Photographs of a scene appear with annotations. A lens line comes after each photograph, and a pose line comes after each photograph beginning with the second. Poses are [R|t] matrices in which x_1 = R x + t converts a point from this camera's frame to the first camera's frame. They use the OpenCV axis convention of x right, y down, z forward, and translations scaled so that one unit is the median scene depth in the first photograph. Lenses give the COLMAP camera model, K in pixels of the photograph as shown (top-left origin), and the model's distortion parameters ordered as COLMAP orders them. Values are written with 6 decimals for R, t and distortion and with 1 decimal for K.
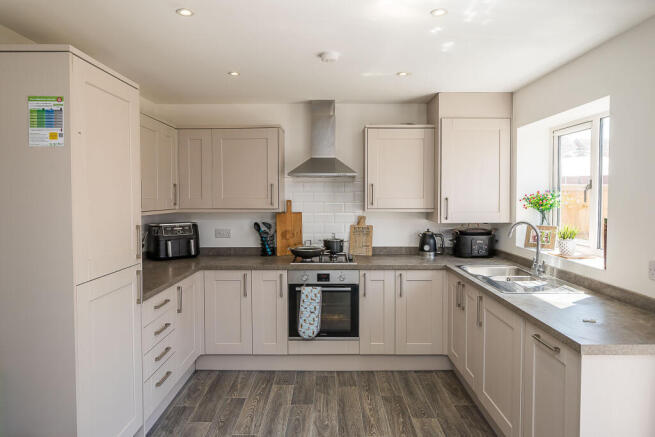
lens RADIAL K [[408.3, 0, 331.9], [0, 408.3, 212.8], [0, 0, 1]] dist [0.000209, -0.000806]
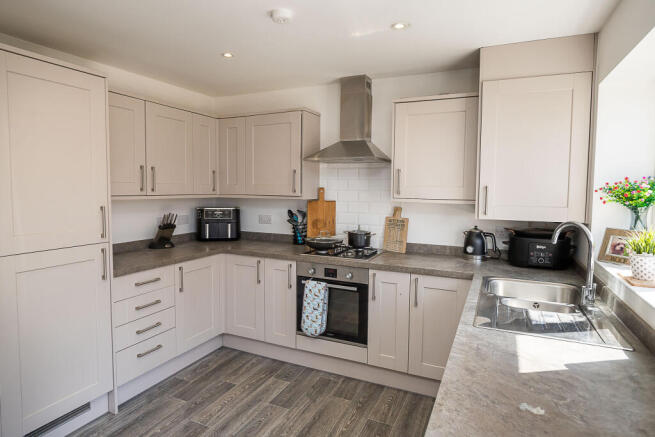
lens RADIAL K [[376.4, 0, 324.0], [0, 376.4, 215.5], [0, 0, 1]] dist [-0.006322, -0.001974]
pose [[0.905788, 0.043461, -0.421496, 0.309650], [-0.029359, 0.998773, 0.039892, -0.001625], [0.422712, -0.023759, 0.905953, 0.237201]]
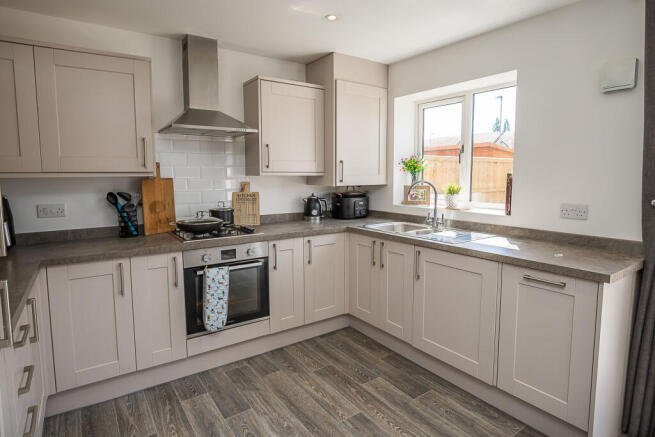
lens RADIAL K [[359.8, 0, 329.5], [0, 359.8, 209.0], [0, 0, 1]] dist [-0.010321, 0.001076]
pose [[0.822007, -0.057910, 0.566525, -0.257670], [0.026700, 0.997641, 0.063238, 0.025759], [-0.568851, -0.036856, 0.821614, 0.287102]]
